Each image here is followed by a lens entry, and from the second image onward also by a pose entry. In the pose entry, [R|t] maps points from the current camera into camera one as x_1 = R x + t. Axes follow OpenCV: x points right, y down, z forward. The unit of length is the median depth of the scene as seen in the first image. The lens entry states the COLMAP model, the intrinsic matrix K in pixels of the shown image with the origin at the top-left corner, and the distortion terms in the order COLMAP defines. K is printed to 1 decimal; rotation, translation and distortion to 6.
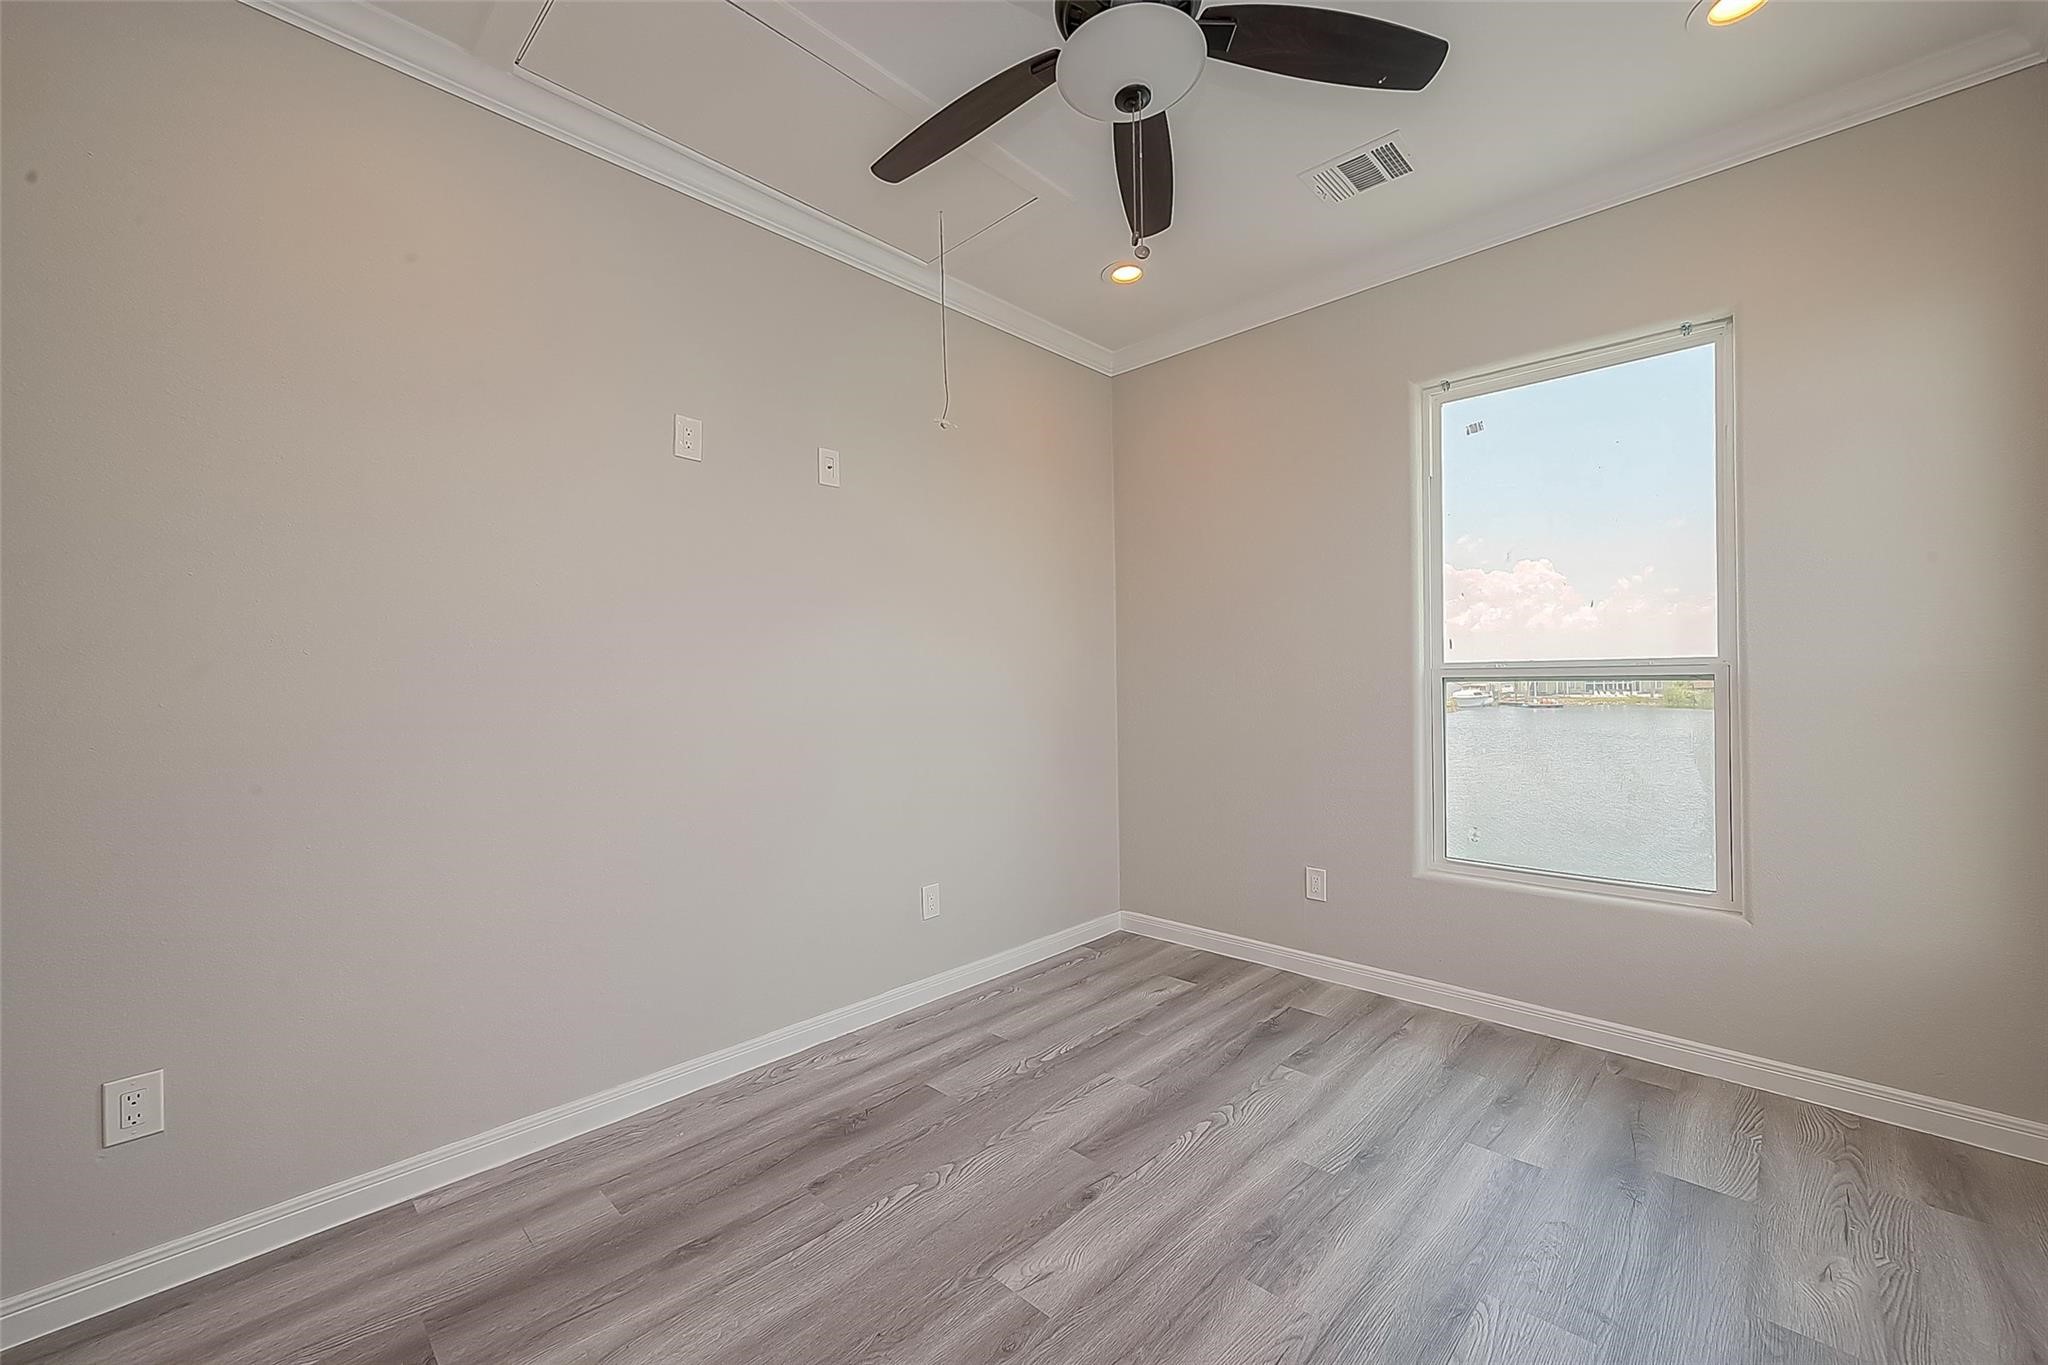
lens RADIAL K [[806.9, 0, 1029.8], [0, 806.9, 680.6], [0, 0, 1]] dist [-0.001671, 0.000337]
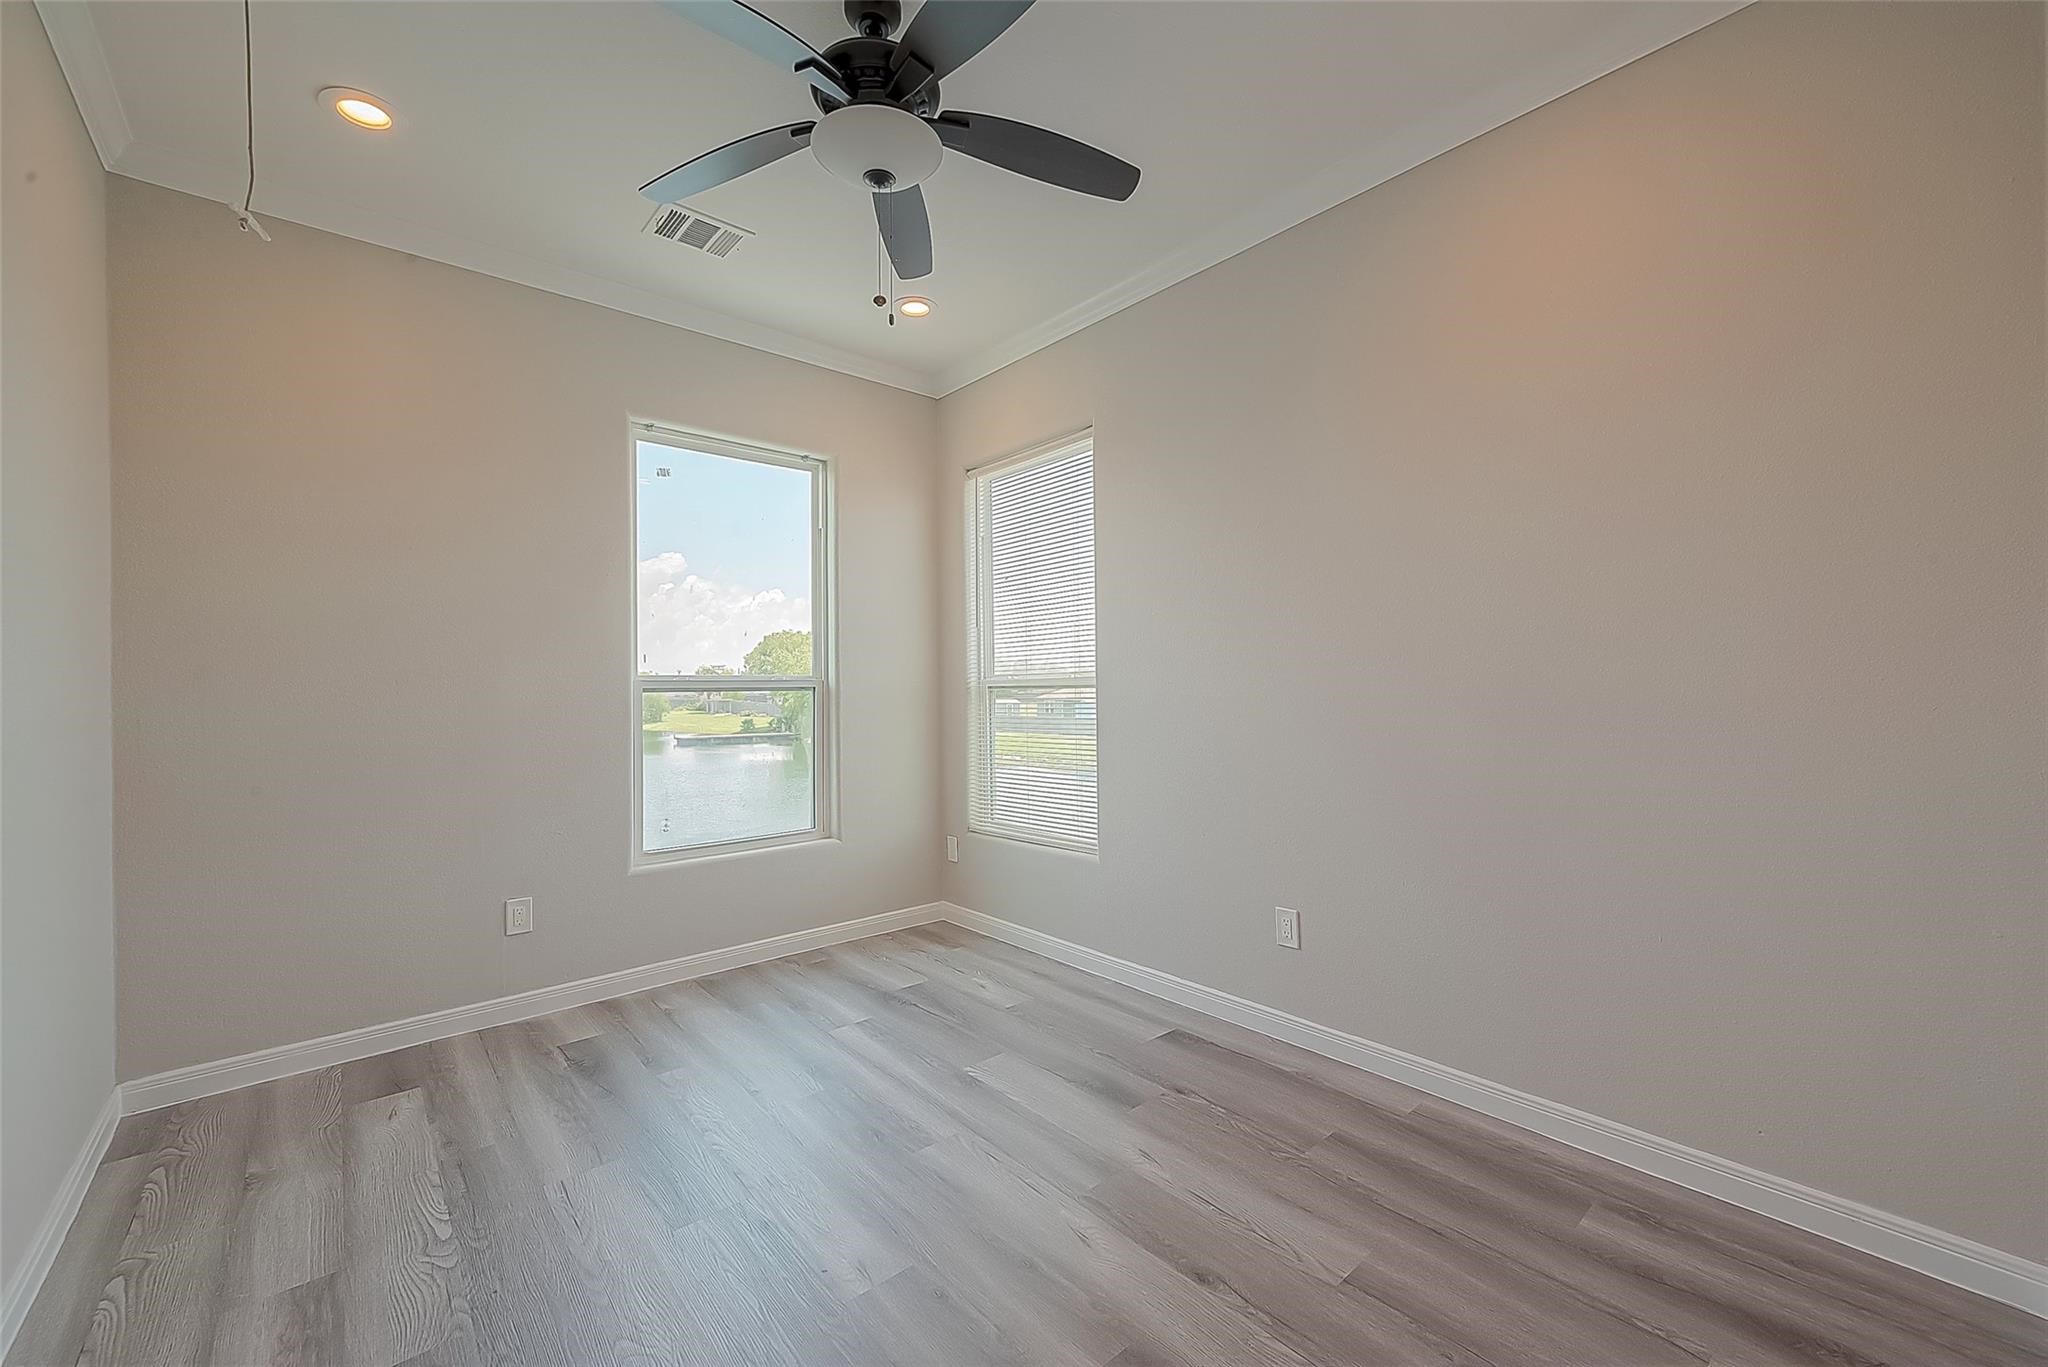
lens RADIAL K [[806.9, 0, 1022.3], [0, 806.9, 687.9], [0, 0, 1]] dist [-0.001671, 0.000337]
pose [[0.097648, 0.006321, 0.995201, -0.636009], [0.008154, 0.999941, -0.007151, 0.008199], [-0.995188, 0.008813, 0.097591, 0.444162]]
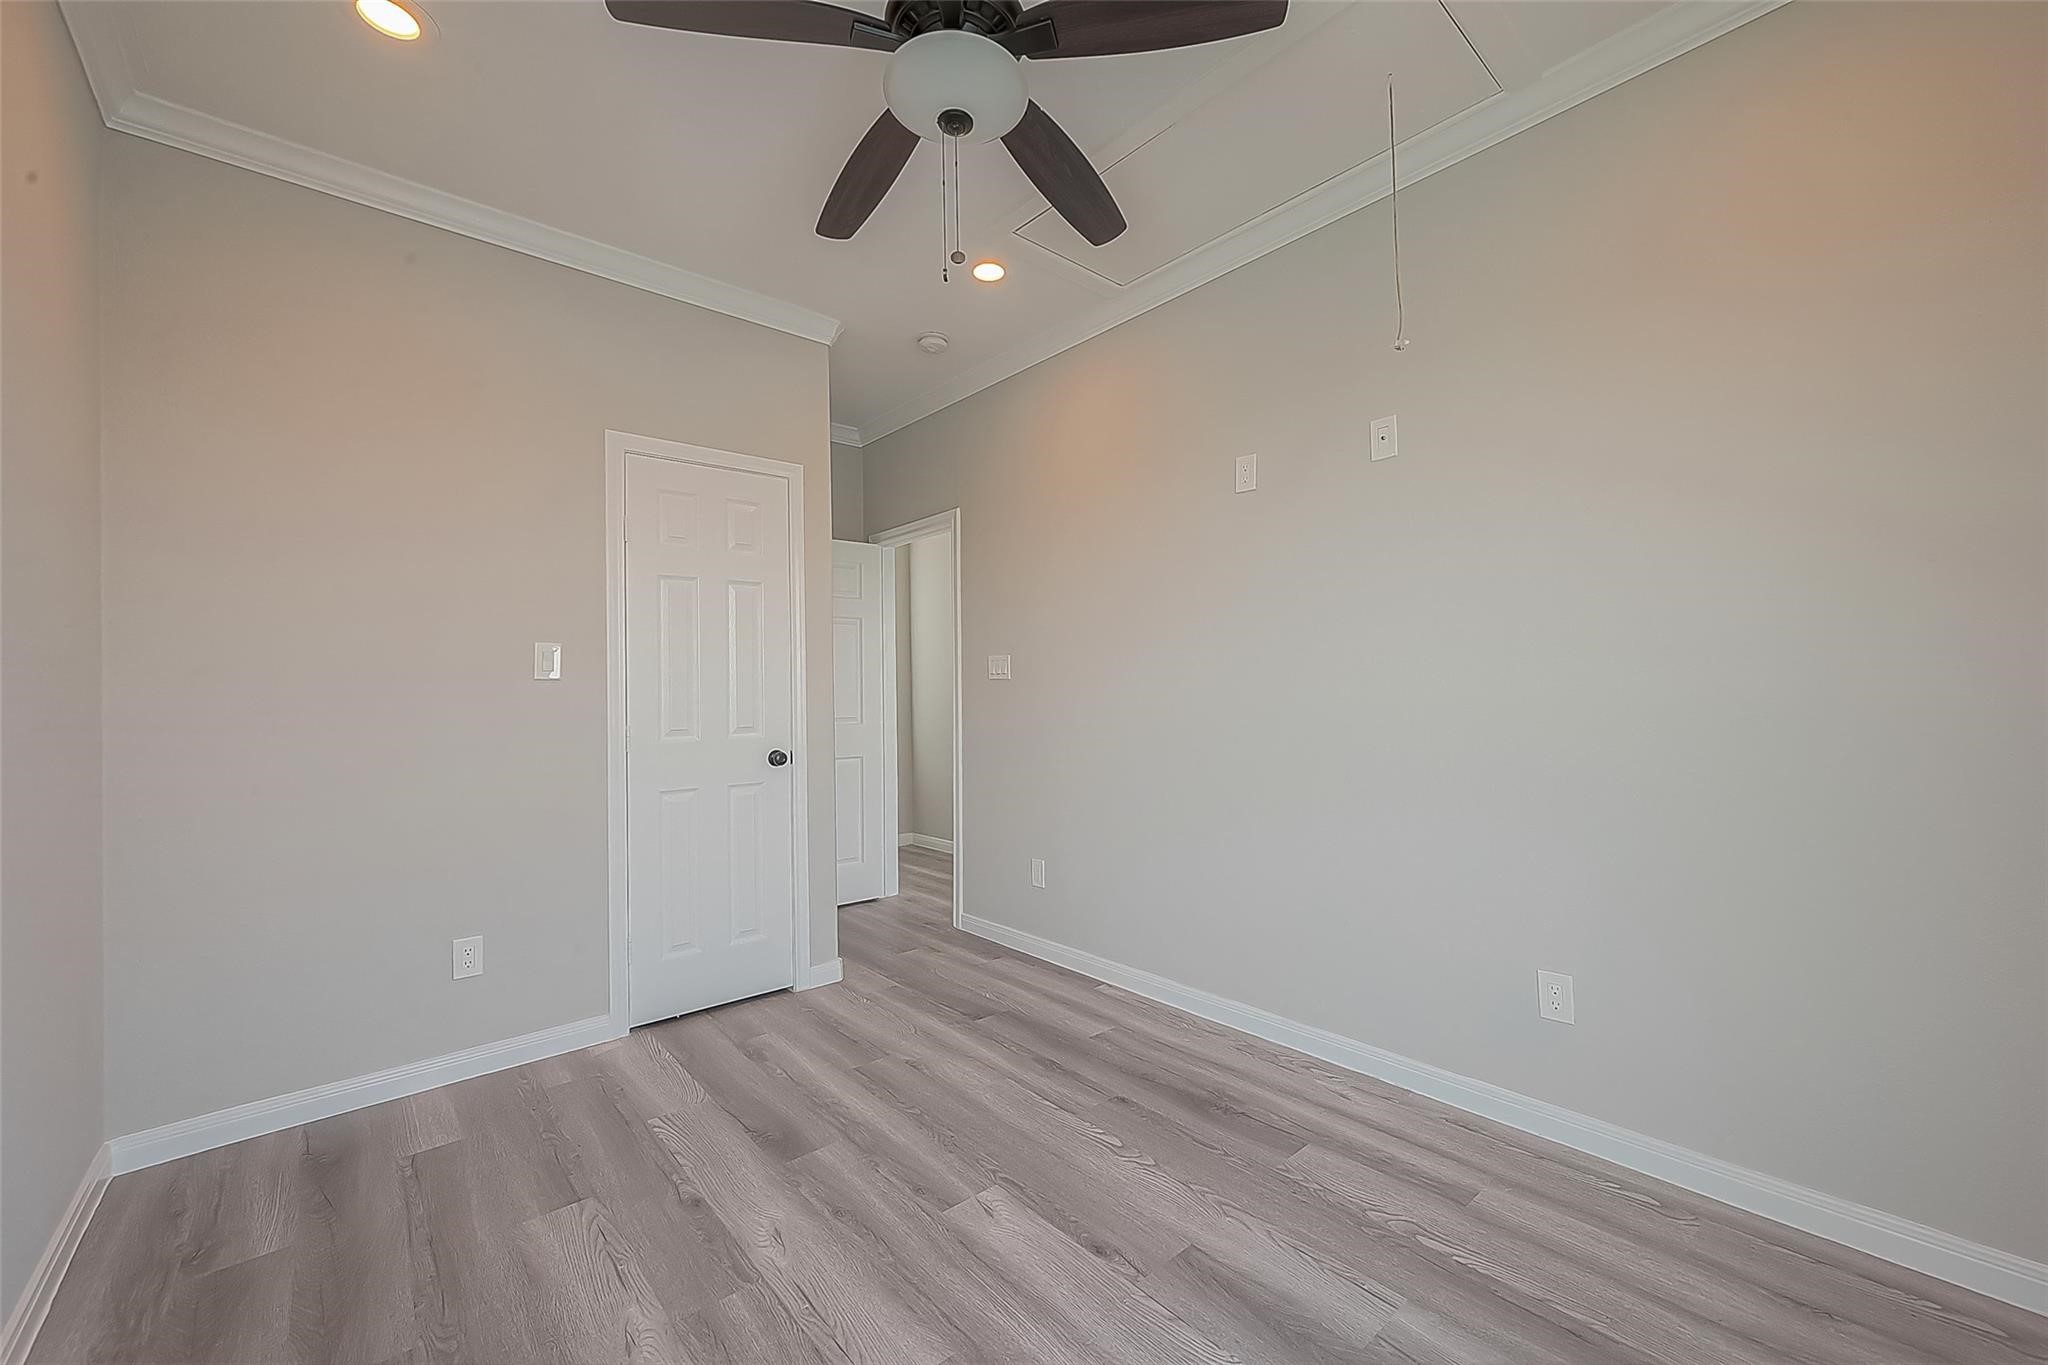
lens RADIAL K [[806.9, 0, 1024.2], [0, 806.9, 686.5], [0, 0, 1]] dist [-0.001671, 0.000337]
pose [[-0.095108, 0.006459, -0.995446, 0.735542], [0.021584, 0.999757, 0.004424, -0.004927], [0.995233, -0.021065, -0.095224, 0.755698]]
